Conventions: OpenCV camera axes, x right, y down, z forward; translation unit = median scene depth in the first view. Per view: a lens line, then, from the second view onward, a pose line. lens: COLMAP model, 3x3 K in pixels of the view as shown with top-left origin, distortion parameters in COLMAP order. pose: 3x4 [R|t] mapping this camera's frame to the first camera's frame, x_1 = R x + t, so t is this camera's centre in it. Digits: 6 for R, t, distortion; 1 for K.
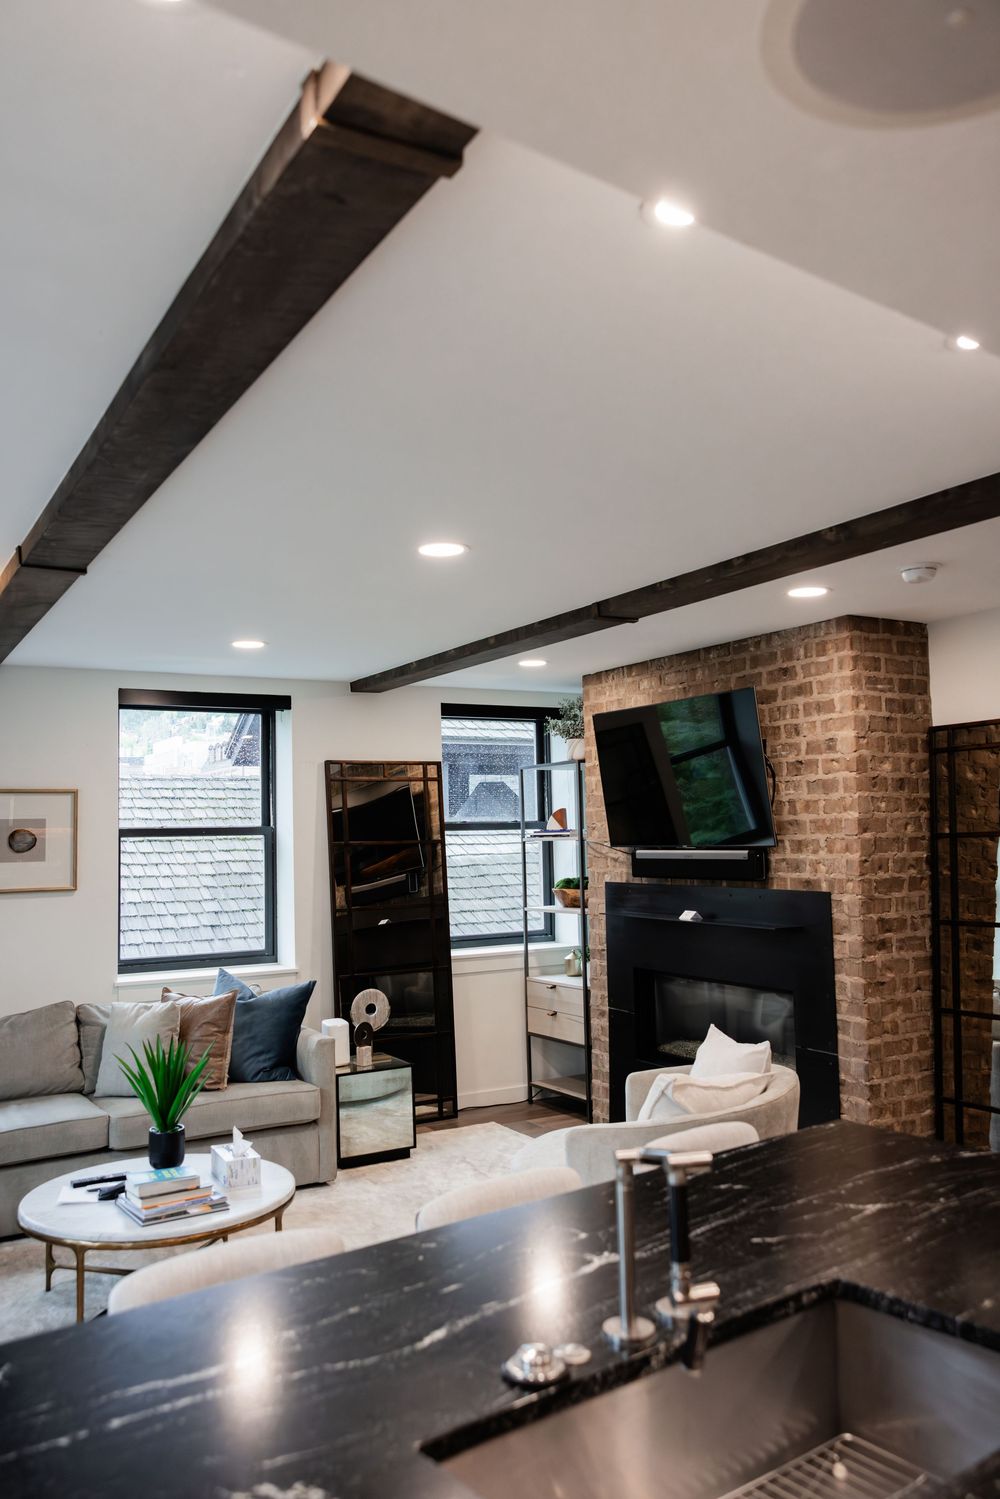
lens RADIAL K [[1160.8, 0, 500.0], [0, 1160.8, 749.5], [0, 0, 1]] dist [0.002679, 0.002512]
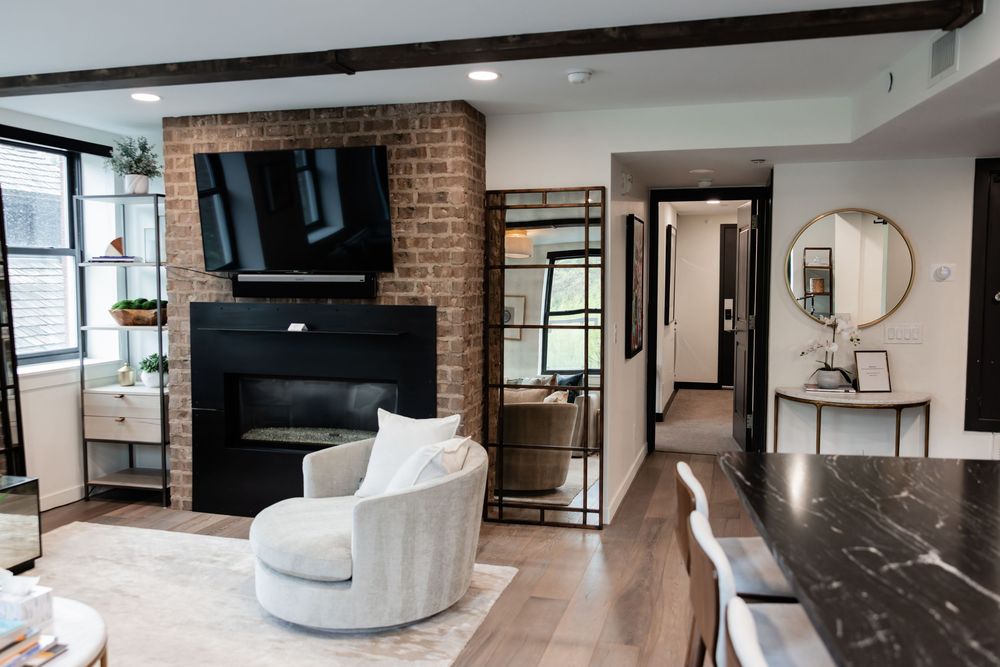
lens RADIAL K [[819.4, 0, 500.6], [0, 819.4, 327.0], [0, 0, 1]] dist [0.005389, -0.002828]
pose [[0.722236, -0.021771, 0.691305, -0.310232], [-0.068275, 0.992379, 0.102582, 0.041790], [-0.688269, -0.121287, 0.715245, 0.247532]]
